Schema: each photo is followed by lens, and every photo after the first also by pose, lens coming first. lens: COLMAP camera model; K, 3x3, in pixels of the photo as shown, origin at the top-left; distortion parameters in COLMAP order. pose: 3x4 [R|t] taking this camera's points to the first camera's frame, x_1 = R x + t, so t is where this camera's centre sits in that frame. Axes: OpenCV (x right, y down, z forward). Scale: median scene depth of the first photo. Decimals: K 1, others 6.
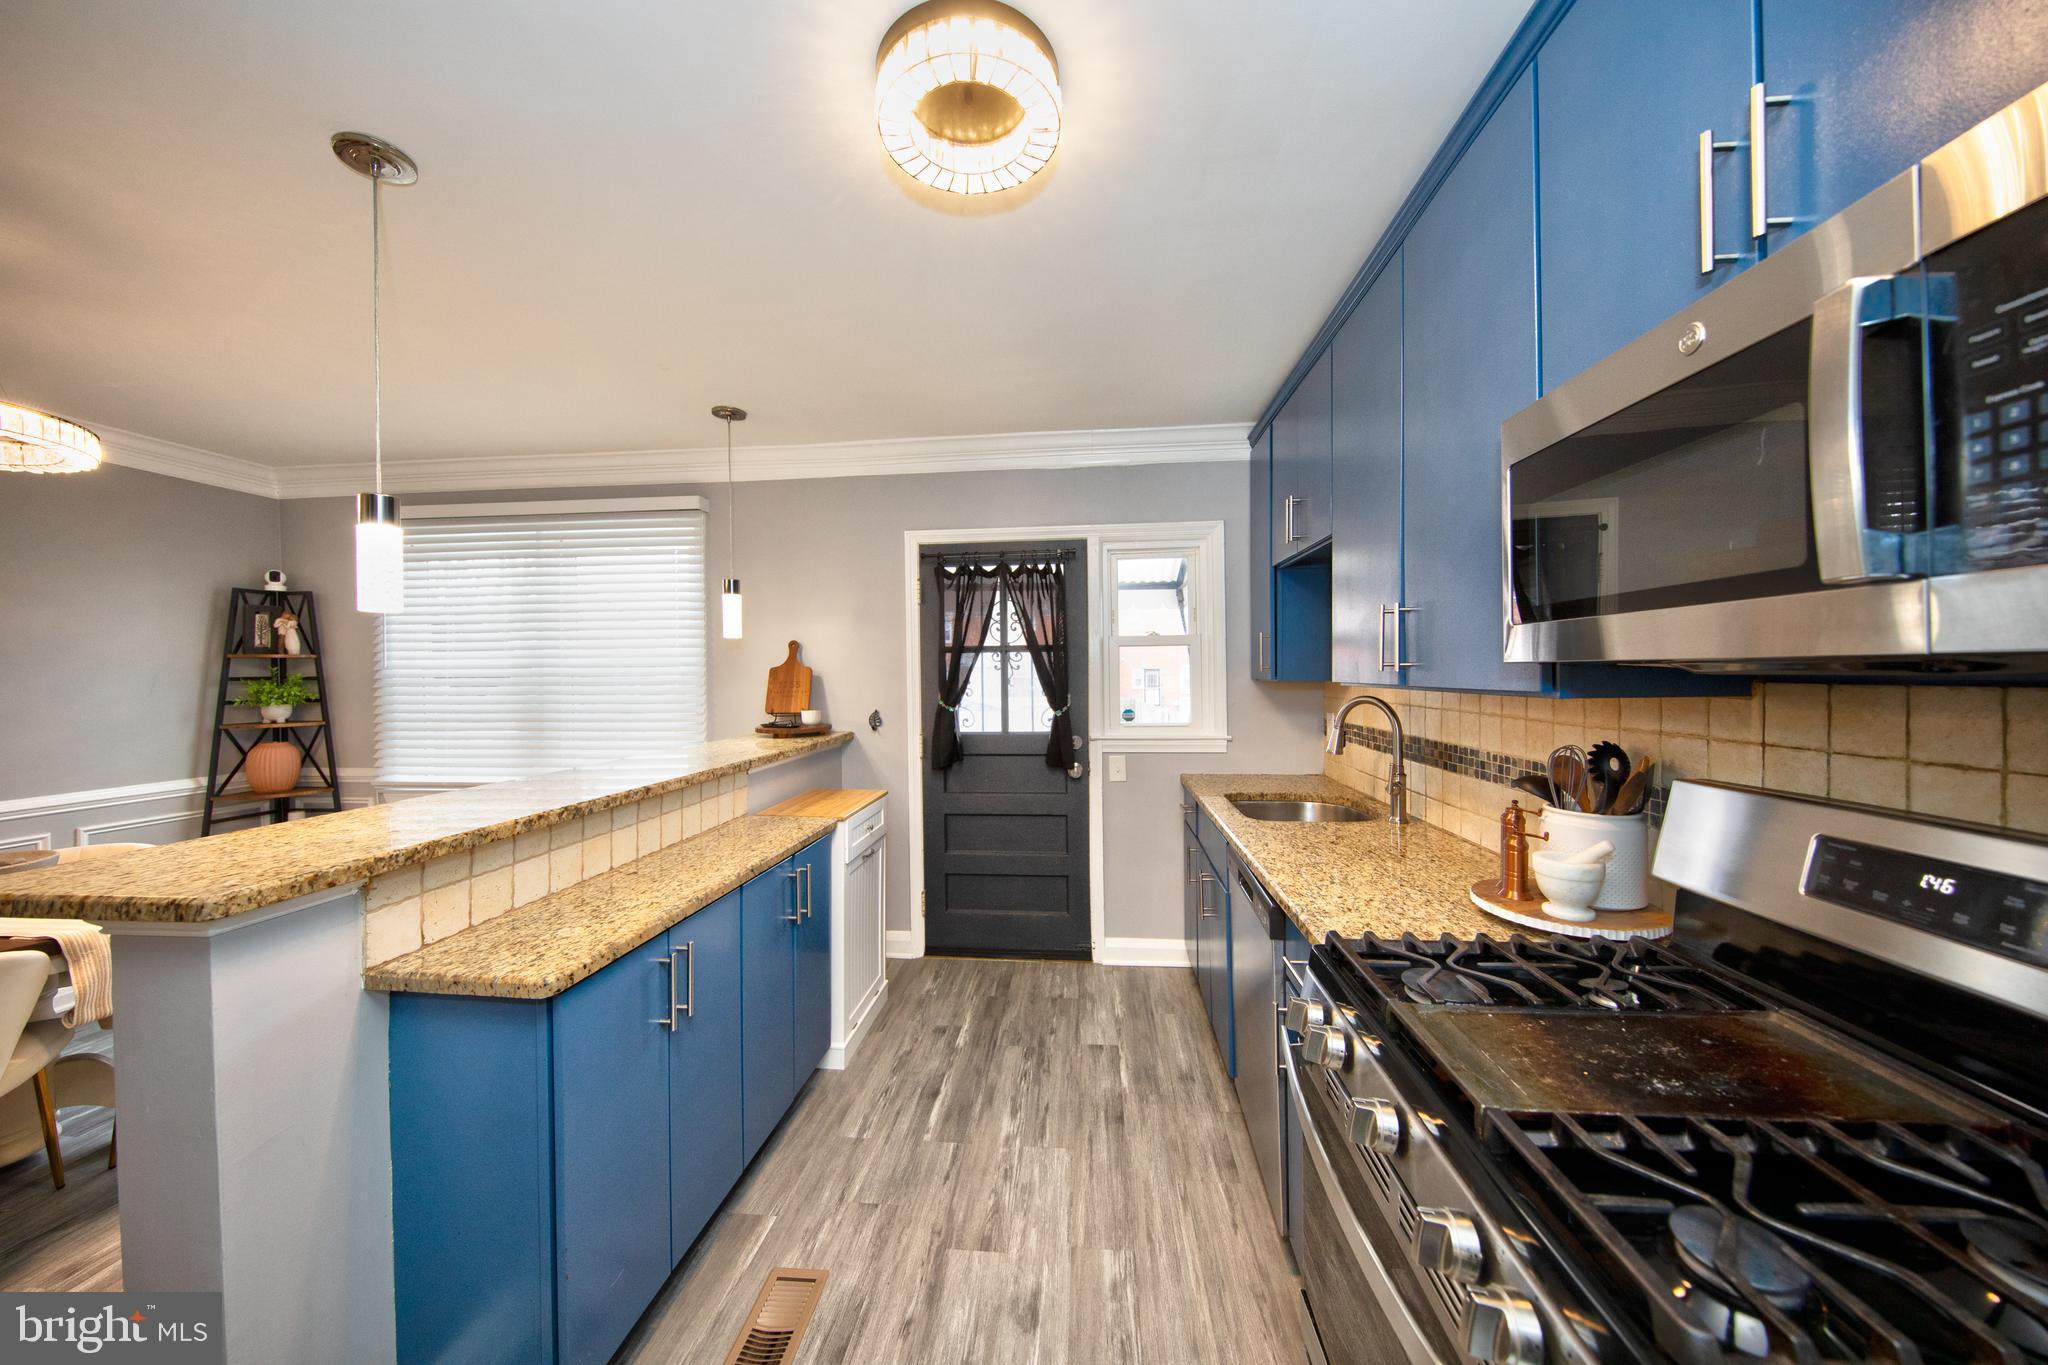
lens RADIAL K [[683.8, 0, 1024.1], [0, 683.8, 681.2], [0, 0, 1]] dist [0.017569, -0.011749]
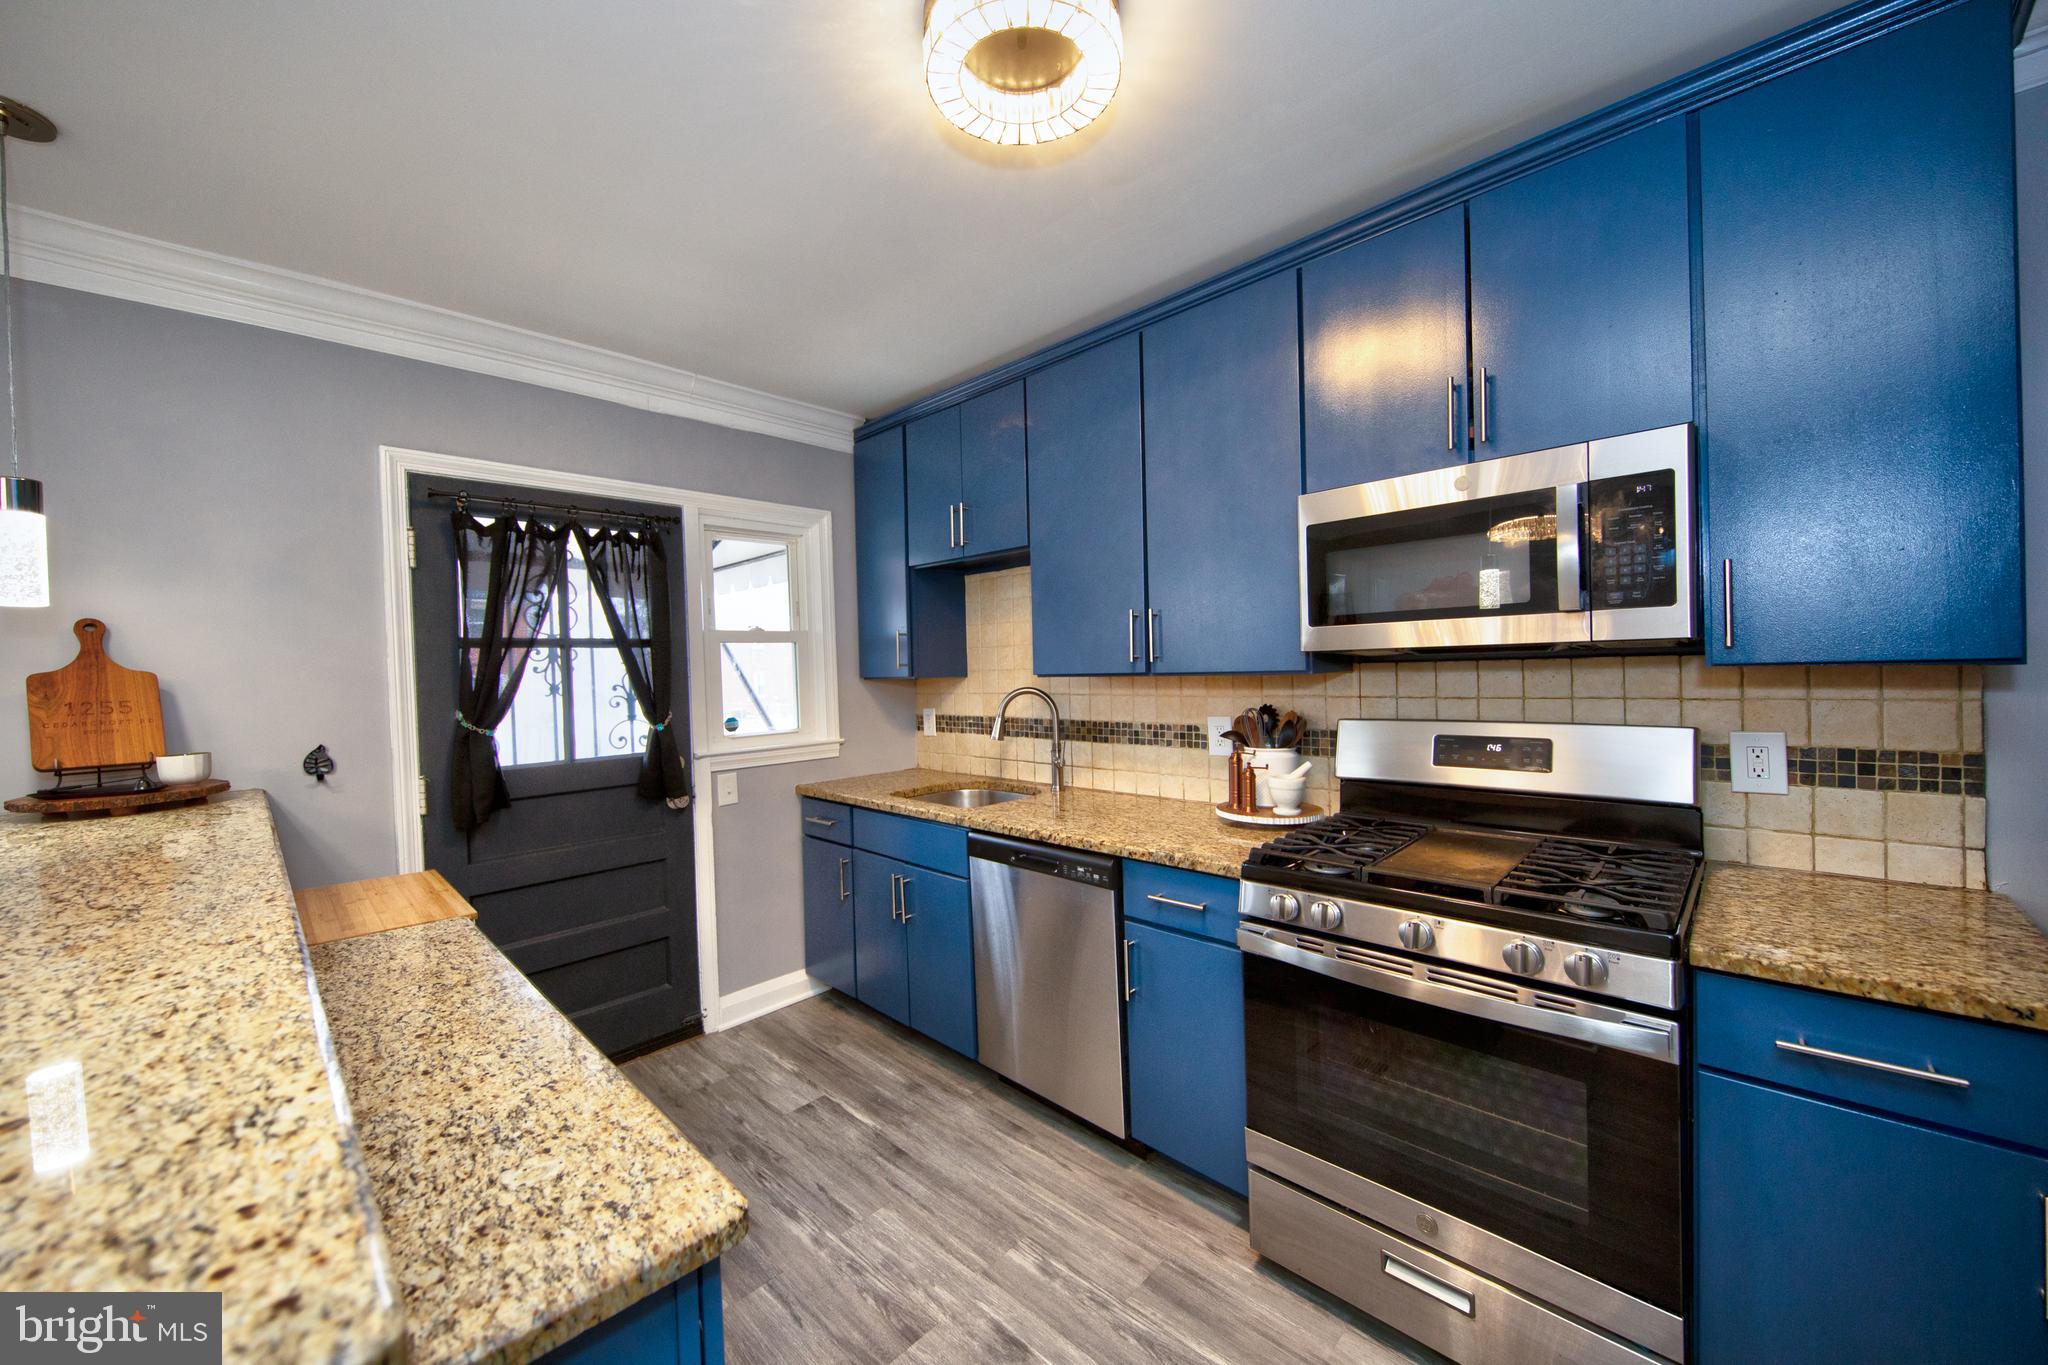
lens RADIAL K [[752.6, 0, 1016.8], [0, 752.6, 679.4], [0, 0, 1]] dist [0.011071, -0.005190]
pose [[0.625943, -0.019745, 0.779619, -0.359571], [0.031726, 0.999497, -0.000158, 0.005584], [-0.779223, 0.024834, 0.626254, 0.151934]]
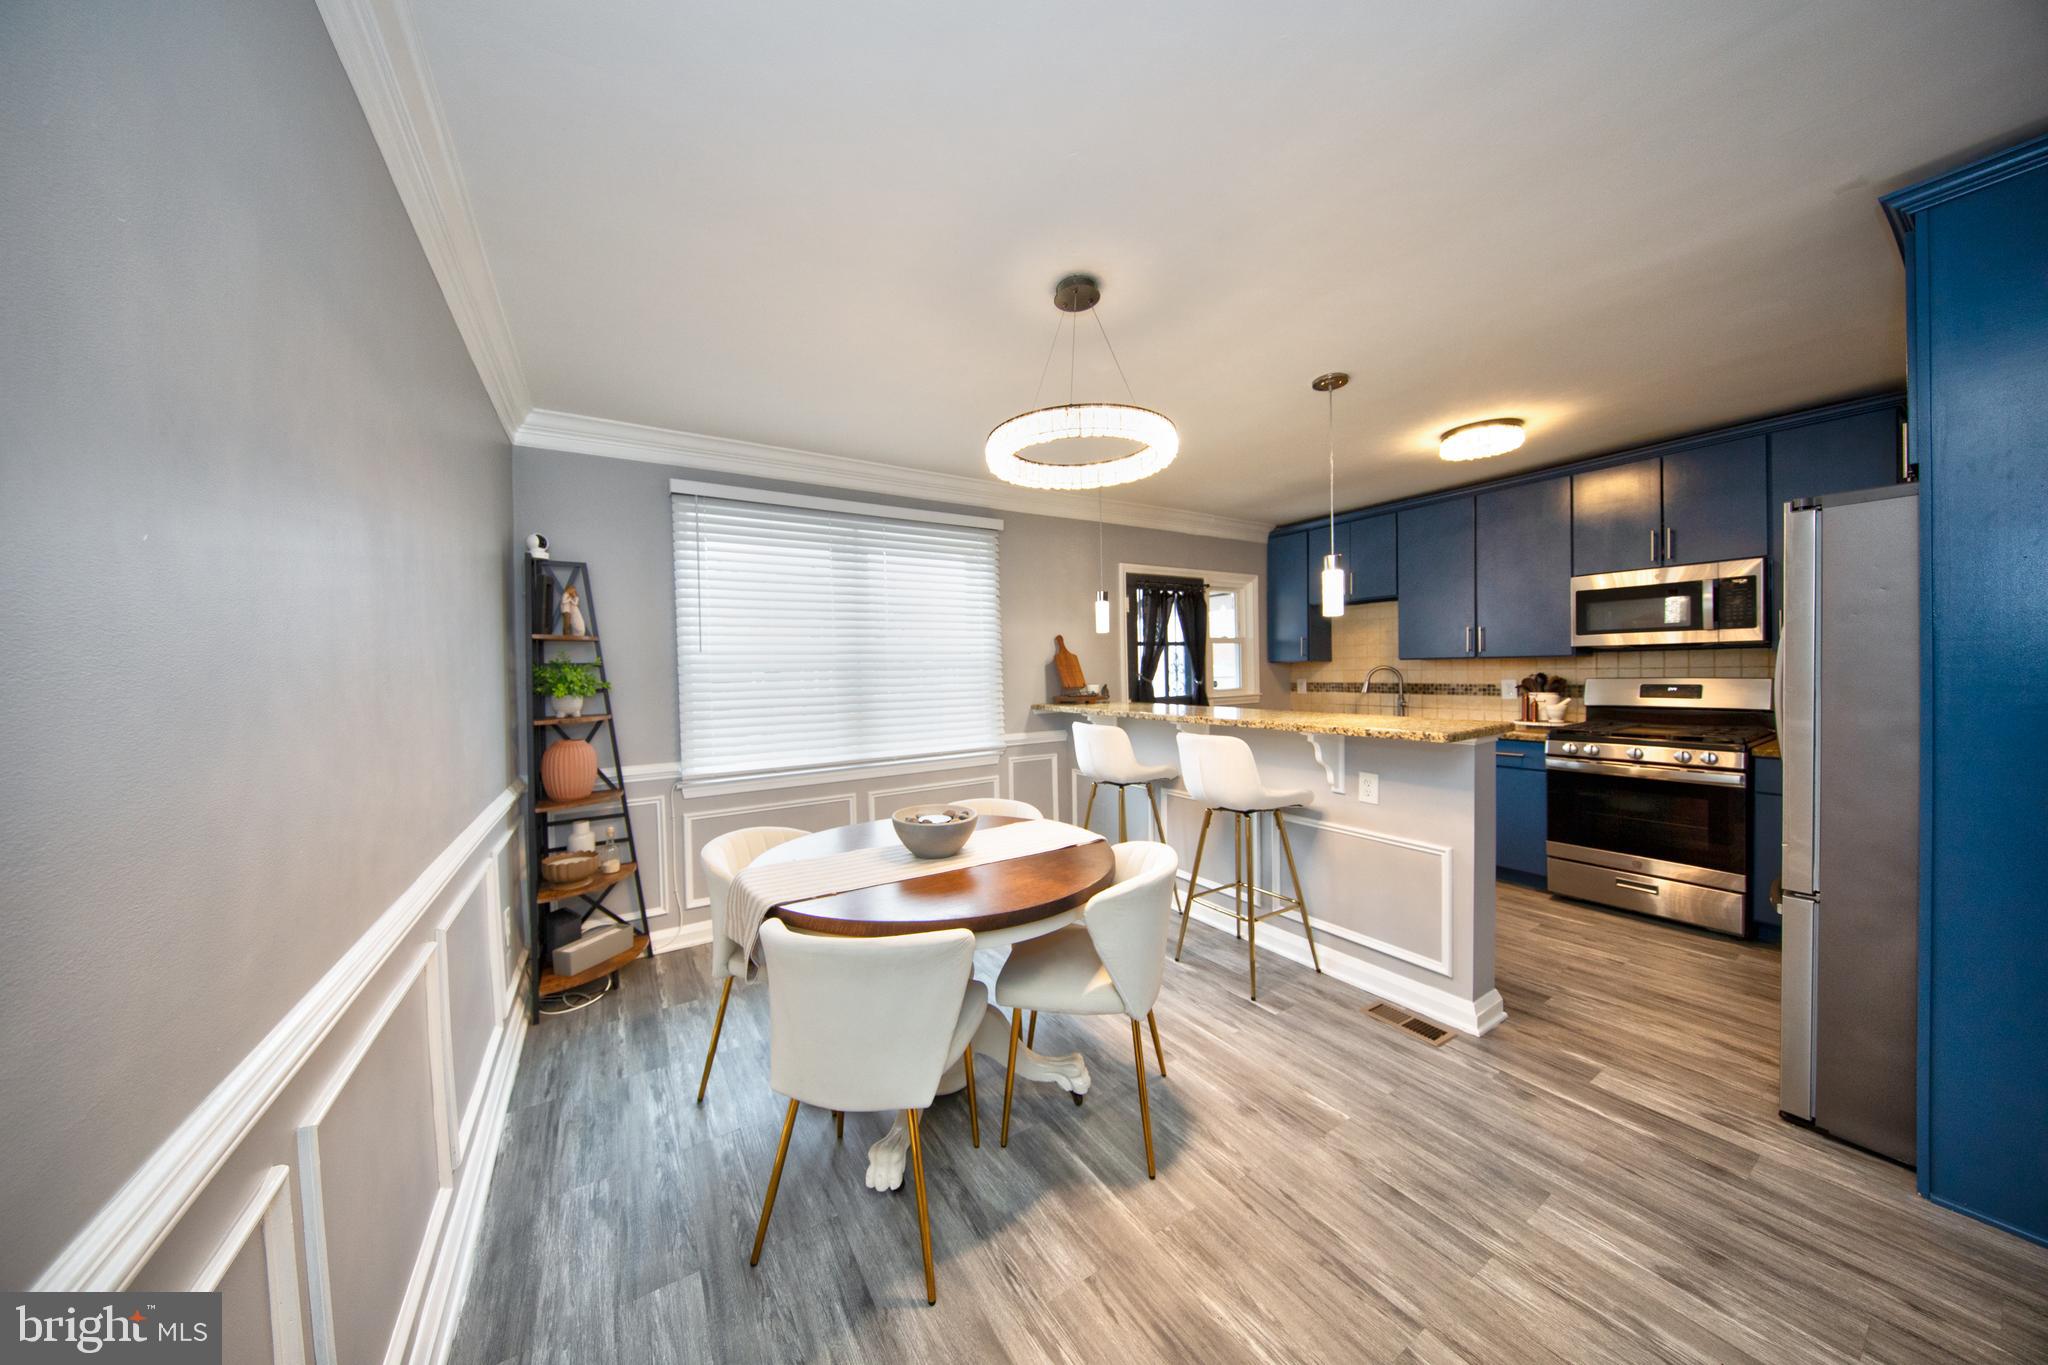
lens RADIAL K [[637.4, 0, 1015.4], [0, 637.4, 679.2], [0, 0, 1]] dist [0.001508, -0.003190]
pose [[0.794076, -0.016623, 0.607591, -1.237604], [0.021008, 0.999779, -0.000103, 0.028316], [-0.607455, 0.012846, 0.794250, 0.048266]]
